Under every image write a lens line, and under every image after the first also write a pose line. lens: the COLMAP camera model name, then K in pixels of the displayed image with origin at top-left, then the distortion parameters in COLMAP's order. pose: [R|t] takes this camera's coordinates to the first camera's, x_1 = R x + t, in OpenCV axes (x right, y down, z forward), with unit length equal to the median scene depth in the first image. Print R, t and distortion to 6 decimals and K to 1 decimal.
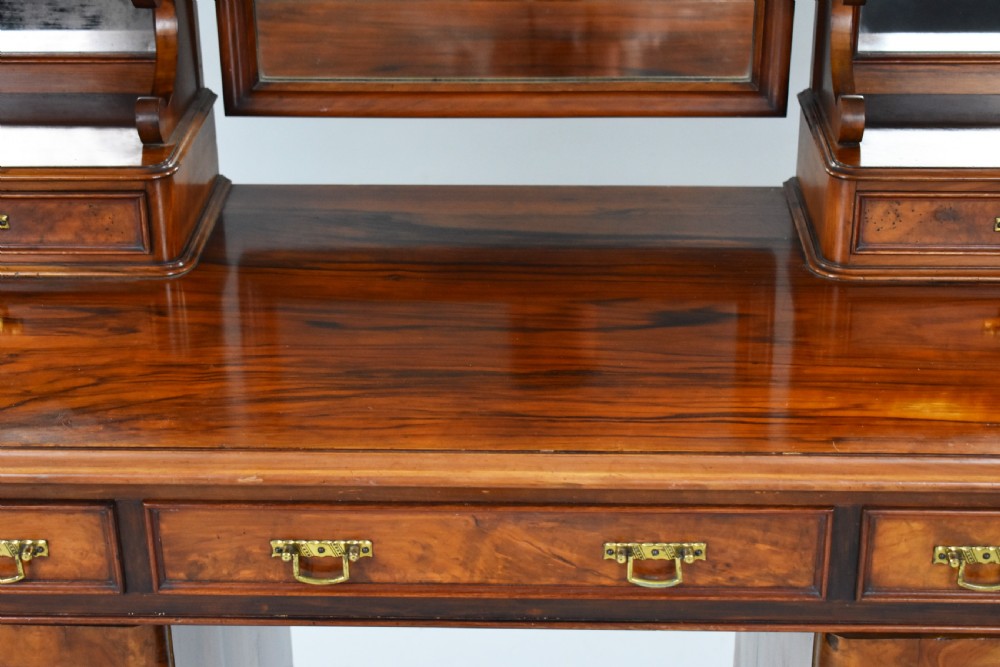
lens RADIAL K [[1803.5, 0, 496.5], [0, 1803.5, 334.0], [0, 0, 1]] dist [-0.001886, 0.000000]
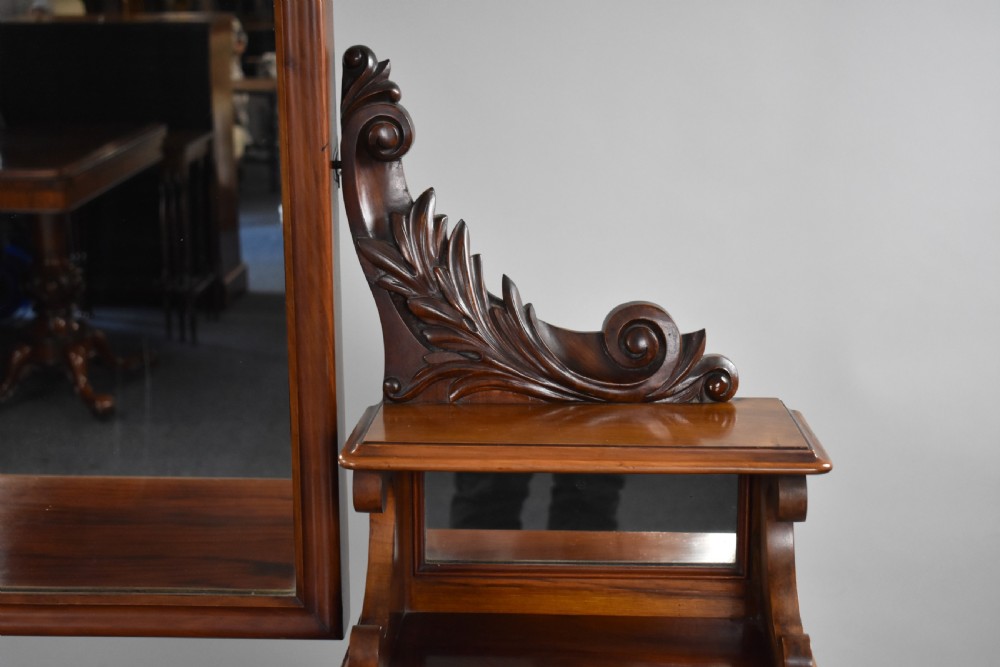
lens RADIAL K [[1571.7, 0, 493.8], [0, 1571.7, 323.7], [0, 0, 1]] dist [-0.006592, 0.000000]
pose [[0.999811, 0.009225, -0.017091, 0.307099], [-0.013247, 0.967449, -0.252719, -0.101772], [0.014203, 0.252897, 0.967389, 0.351191]]
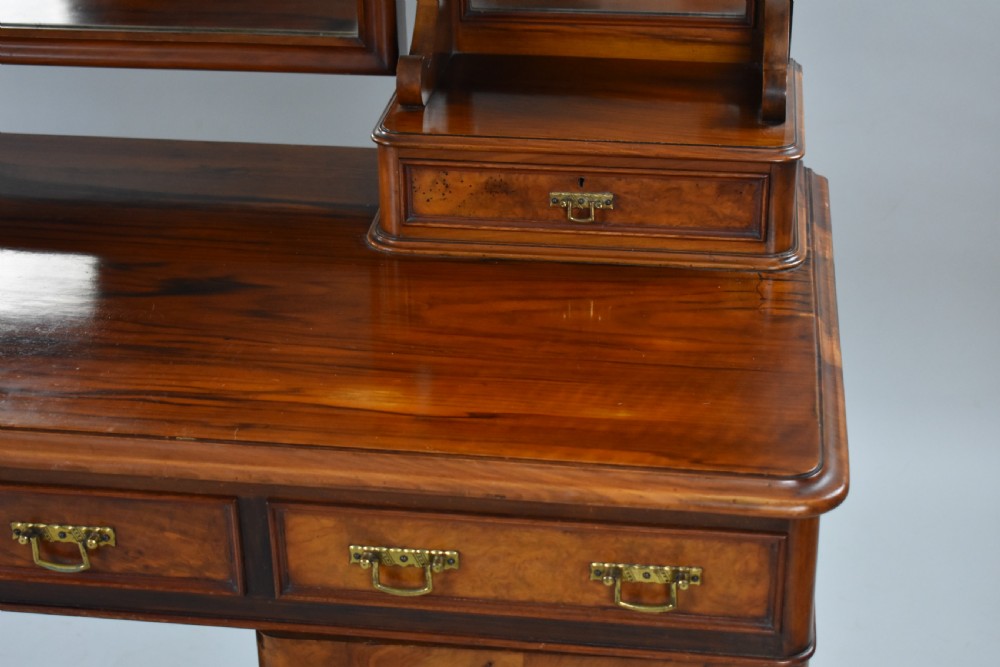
lens RADIAL K [[1803.5, 0, 505.6], [0, 1803.5, 340.4], [0, 0, 1]] dist [-0.001886, 0.000000]
pose [[0.994839, 0.044938, -0.090976, 0.393409], [-0.041765, 0.998461, 0.036490, -0.024526], [0.092476, -0.032502, 0.995184, 0.082313]]
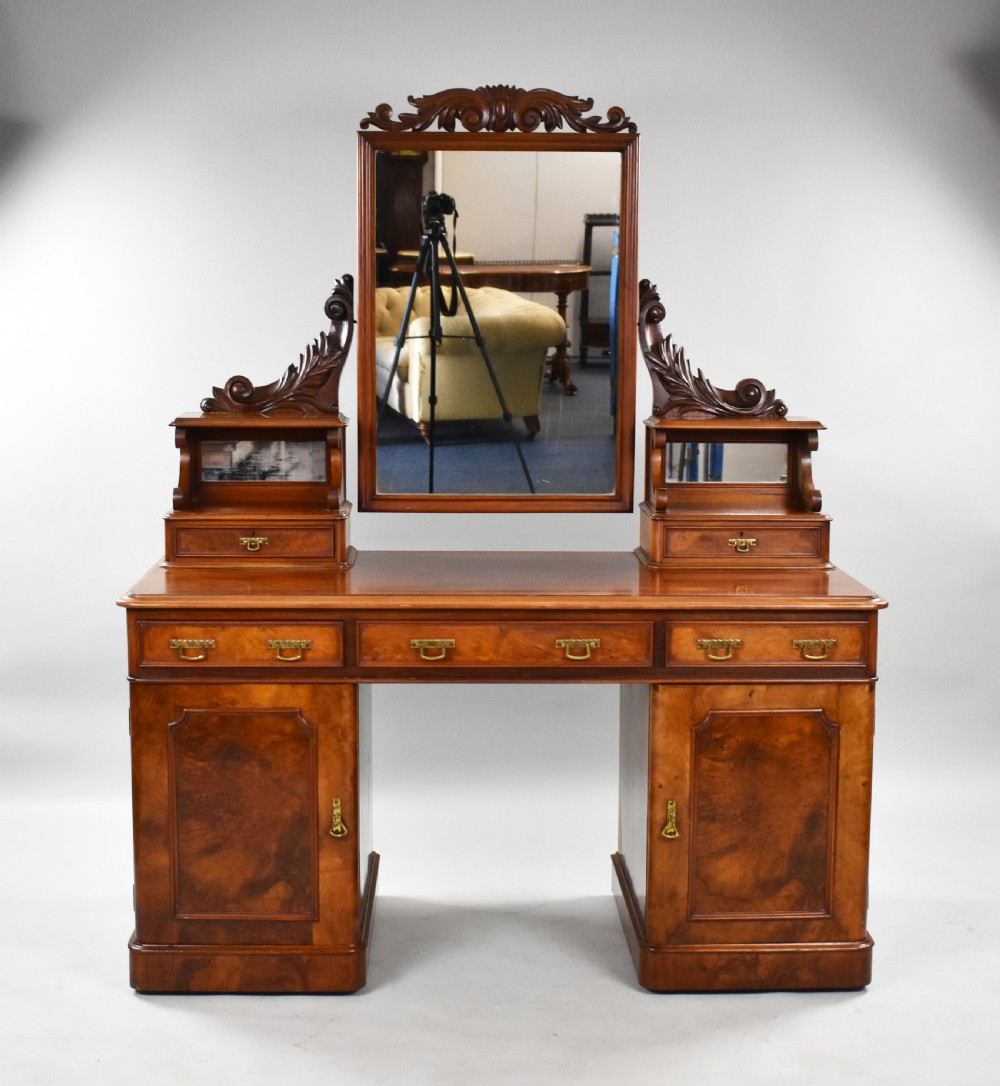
lens RADIAL K [[1896.9, 0, 492.9], [0, 1896.9, 497.4], [0, 0, 1]] dist [-0.088171, 0.000000]
pose [[0.998035, 0.009142, 0.061989, -0.169558], [0.011518, 0.945675, -0.324911, 0.717509], [-0.061591, 0.324986, 0.943711, -1.318330]]
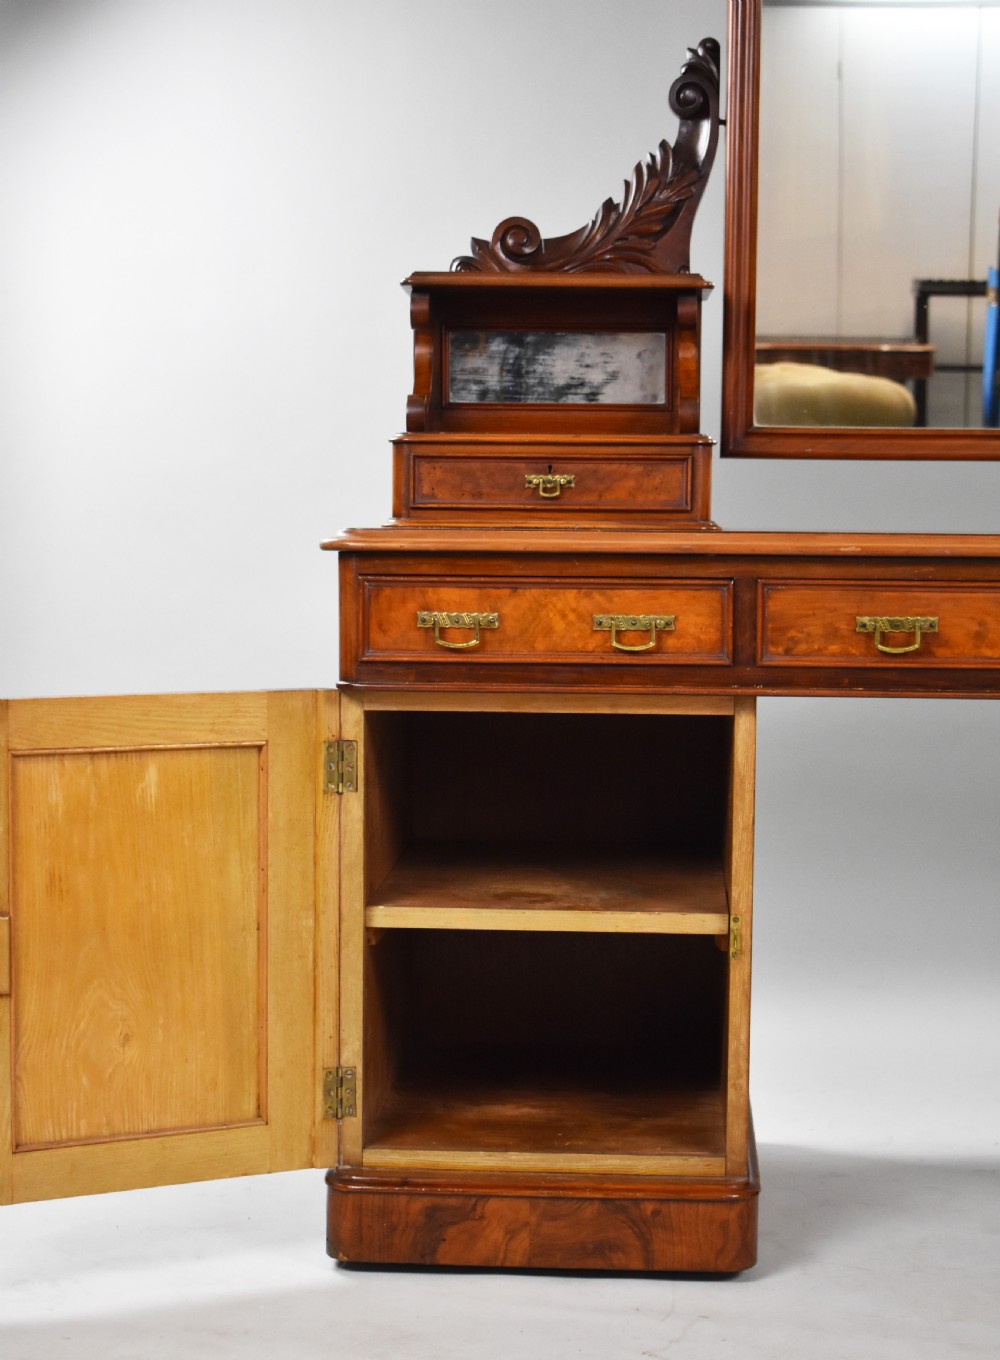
lens RADIAL K [[2624.2, 0, 469.1], [0, 2624.2, 726.9], [0, 0, 1]] dist [-0.027970, 0.000000]
pose [[0.999339, 0.021934, -0.028998, -0.334652], [-0.030700, 0.936346, -0.349733, 0.818890], [0.019481, 0.350392, 0.936400, -0.669206]]
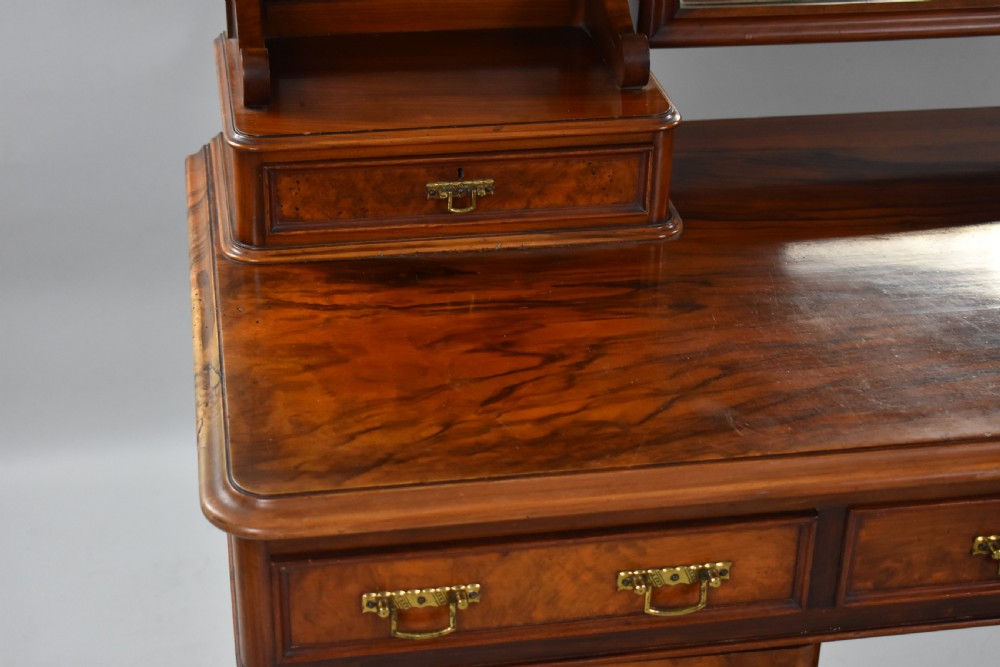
lens RADIAL K [[1803.5, 0, 489.1], [0, 1803.5, 334.9], [0, 0, 1]] dist [-0.001886, 0.000000]
pose [[0.979006, -0.073131, 0.190259, -0.516686], [0.060315, 0.995557, 0.072313, -0.063437], [-0.194702, -0.059319, 0.979067, 0.177530]]
